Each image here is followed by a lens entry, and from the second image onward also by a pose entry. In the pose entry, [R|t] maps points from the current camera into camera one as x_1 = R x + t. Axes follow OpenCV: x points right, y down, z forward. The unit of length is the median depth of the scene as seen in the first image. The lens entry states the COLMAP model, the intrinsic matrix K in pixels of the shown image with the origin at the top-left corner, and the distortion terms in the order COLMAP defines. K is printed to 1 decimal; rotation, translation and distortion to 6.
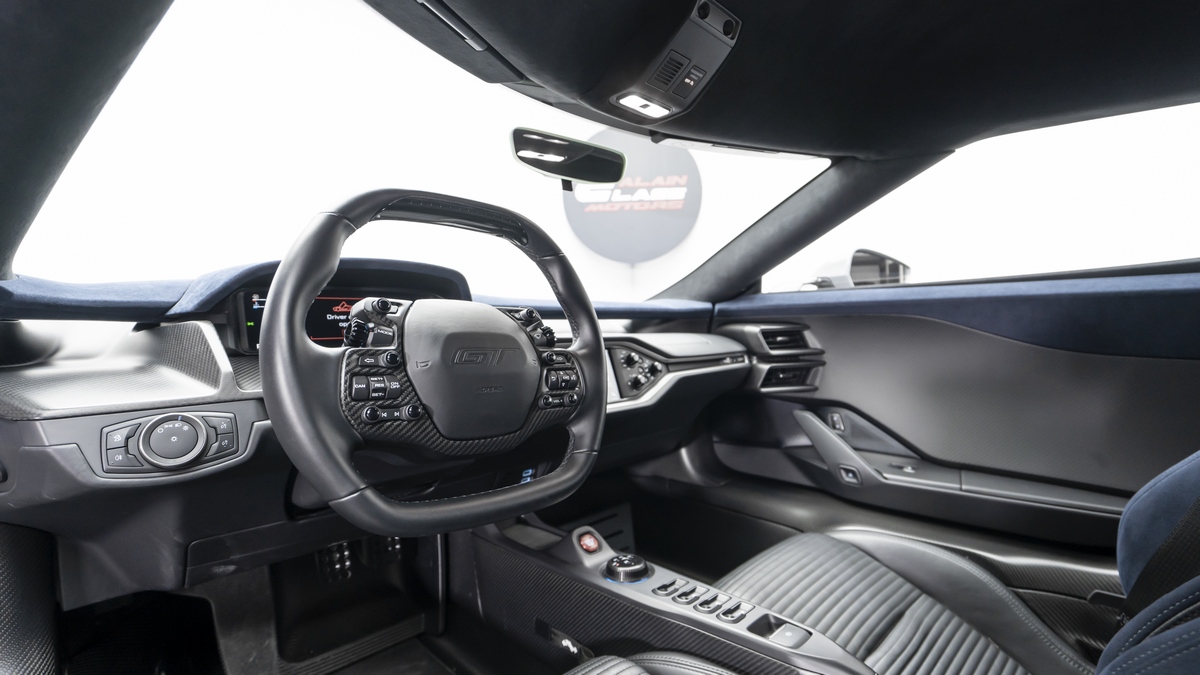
lens RADIAL K [[542.5, 0, 599.3], [0, 542.5, 342.4], [0, 0, 1]] dist [-0.001987, 0.000713]
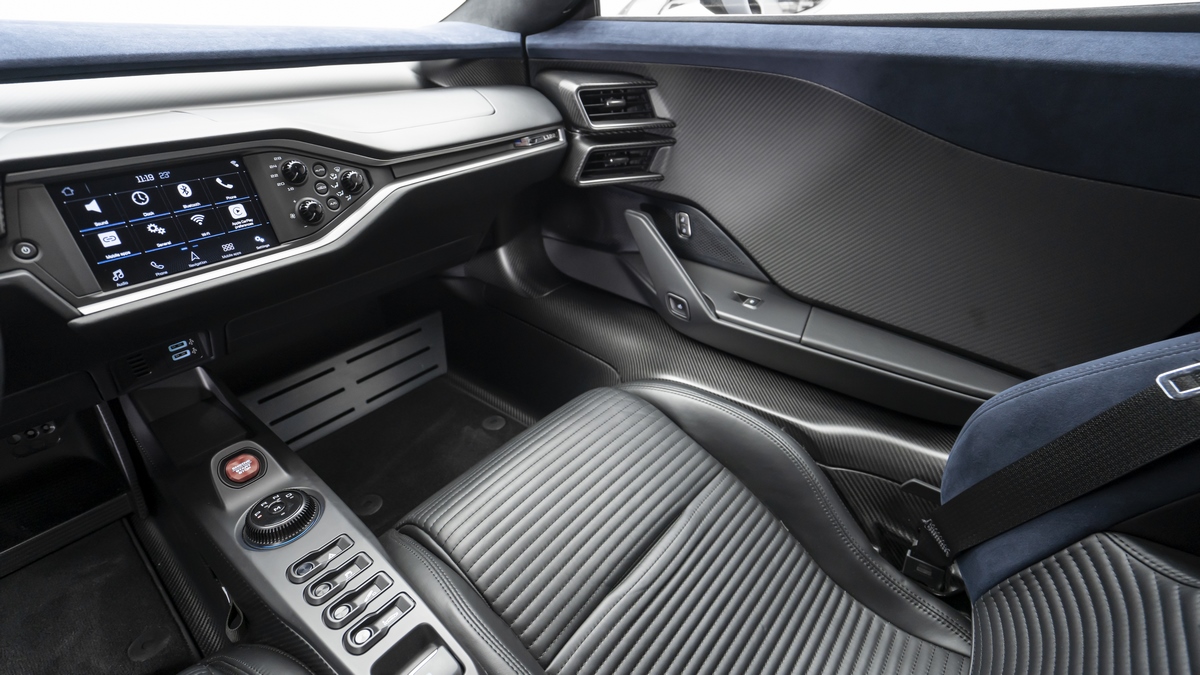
lens RADIAL K [[542.5, 0, 599.3], [0, 542.5, 342.4], [0, 0, 1]] dist [-0.001987, 0.000713]
pose [[0.994622, -0.036518, 0.096917, 0.264509], [-0.015282, 0.873782, 0.486078, -0.078719], [-0.102435, -0.484945, 0.868525, 0.310438]]
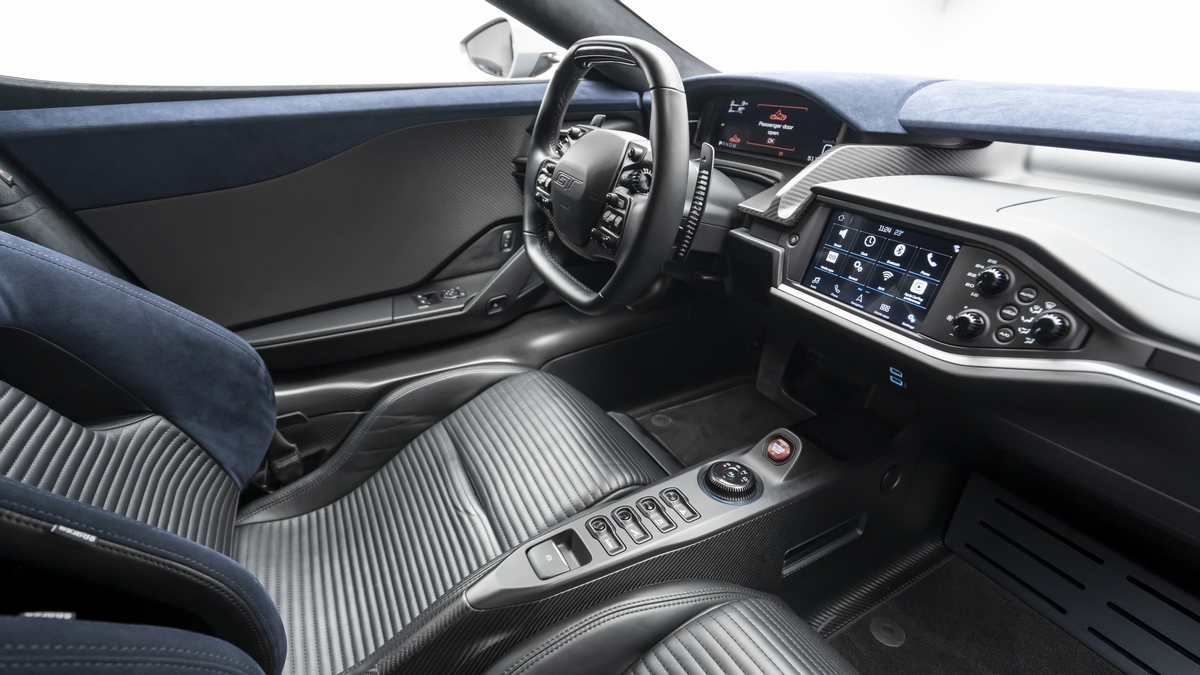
lens RADIAL K [[542.5, 0, 599.3], [0, 542.5, 342.4], [0, 0, 1]] dist [-0.001987, 0.000713]
pose [[-0.279806, 0.462298, -0.841421, 0.487347], [-0.011143, 0.874806, 0.484346, -0.124352], [0.959992, 0.144898, -0.239625, 0.651916]]
